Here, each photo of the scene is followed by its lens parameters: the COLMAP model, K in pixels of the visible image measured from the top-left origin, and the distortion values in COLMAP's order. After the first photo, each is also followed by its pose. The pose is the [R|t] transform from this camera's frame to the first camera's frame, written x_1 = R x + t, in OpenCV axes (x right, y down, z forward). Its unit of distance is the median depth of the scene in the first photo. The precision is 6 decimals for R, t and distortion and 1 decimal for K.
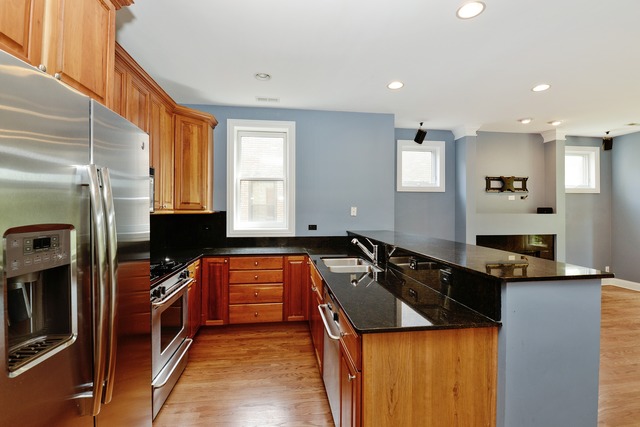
lens RADIAL K [[288.8, 0, 320.0], [0, 288.8, 213.5], [0, 0, 1]] dist [-0.012742, -0.000233]
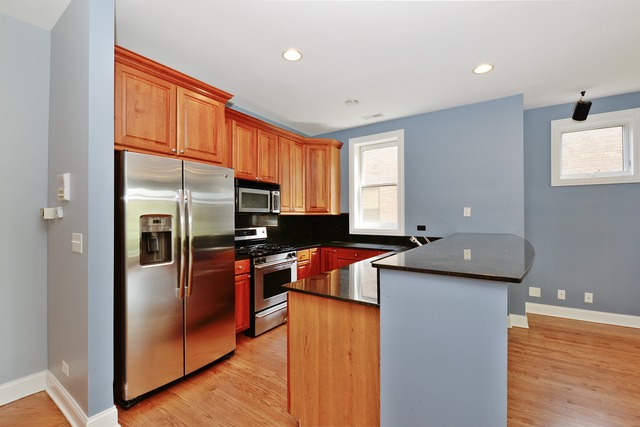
lens RADIAL K [[276.4, 0, 319.1], [0, 276.4, 219.9], [0, 0, 1]] dist [-0.001088, -0.000211]
pose [[0.750004, 0.004098, -0.661420, 0.398560], [-0.001188, 0.999988, 0.004849, 0.016745], [0.661432, -0.002851, 0.750000, 0.016871]]
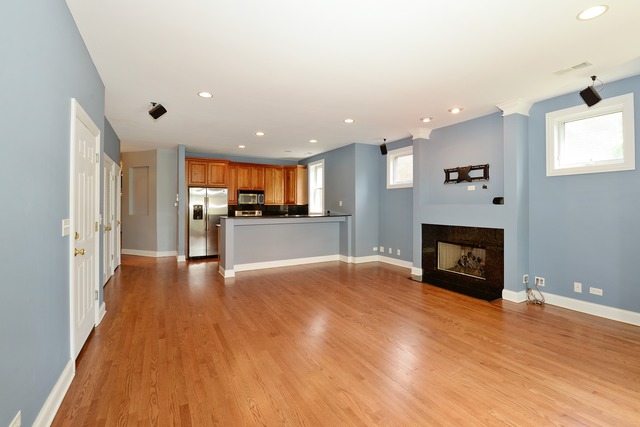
lens RADIAL K [[295.5, 0, 319.9], [0, 295.5, 206.0], [0, 0, 1]] dist [0.073196, -0.000073]
pose [[0.370680, -0.000774, -0.928760, 2.007681], [-0.005335, 0.999981, -0.002963, 0.015311], [0.928745, 0.006053, 0.370669, 0.235964]]
